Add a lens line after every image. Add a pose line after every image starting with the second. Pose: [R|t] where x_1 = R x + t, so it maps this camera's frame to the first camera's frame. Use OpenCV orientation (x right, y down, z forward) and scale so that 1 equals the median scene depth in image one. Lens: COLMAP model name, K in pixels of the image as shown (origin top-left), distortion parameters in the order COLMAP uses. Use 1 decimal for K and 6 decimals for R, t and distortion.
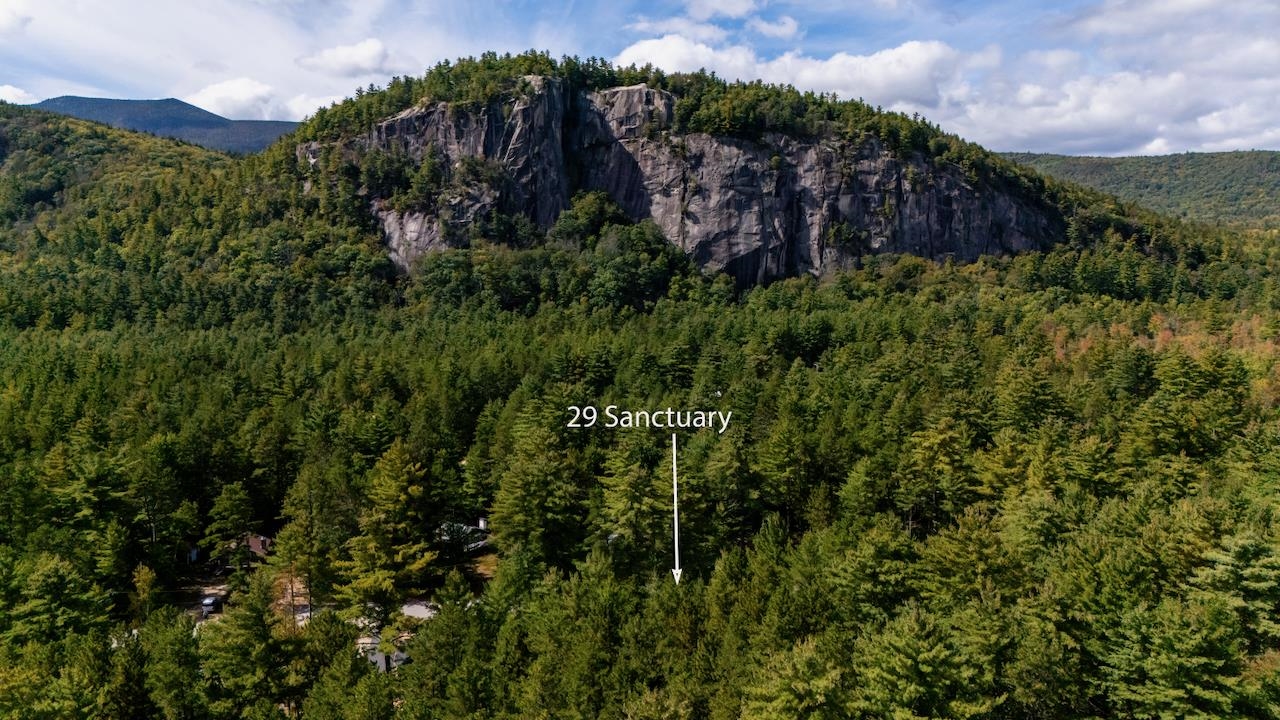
lens RADIAL K [[928.8, 0, 646.7], [0, 928.8, 359.5], [0, 0, 1]] dist [0.011265, -0.010216]
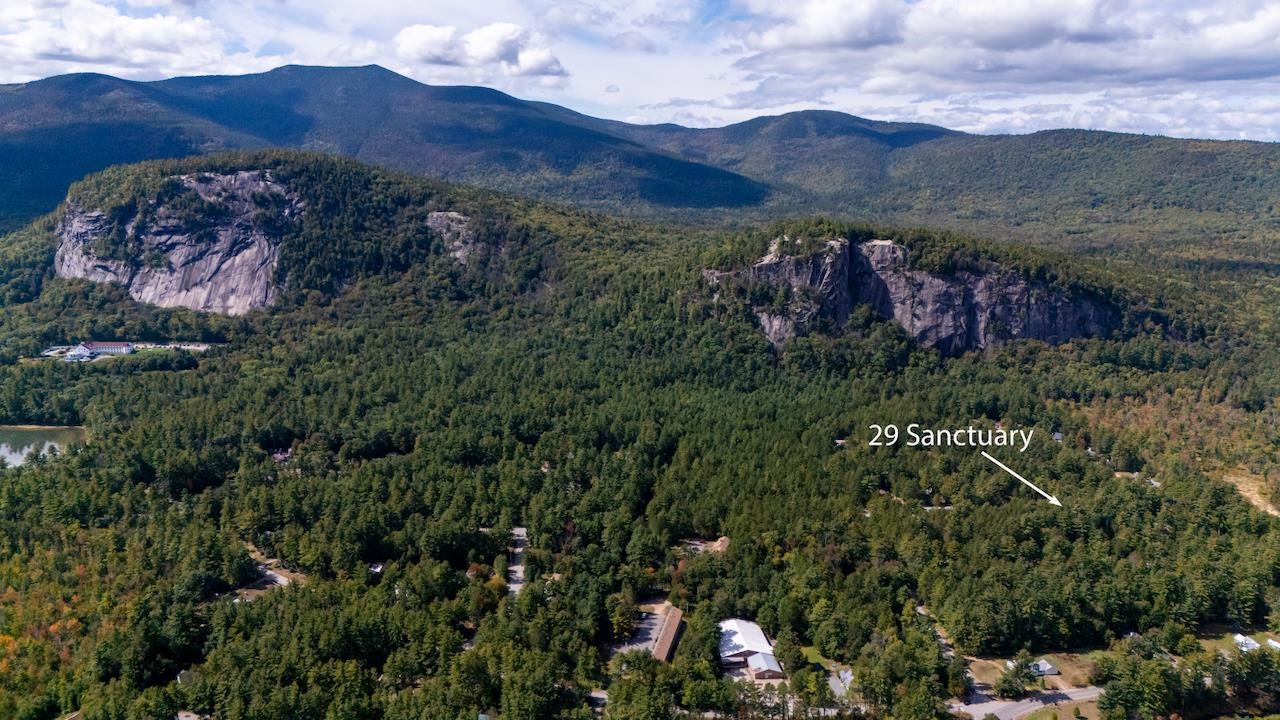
lens RADIAL K [[928.8, 0, 632.8], [0, 928.8, 357.1], [0, 0, 1]] dist [0.011265, -0.010216]
pose [[0.992701, 0.019313, -0.119041, -0.309947], [-0.007101, 0.994742, 0.102170, -0.264546], [0.120389, -0.100579, 0.987619, -1.009506]]
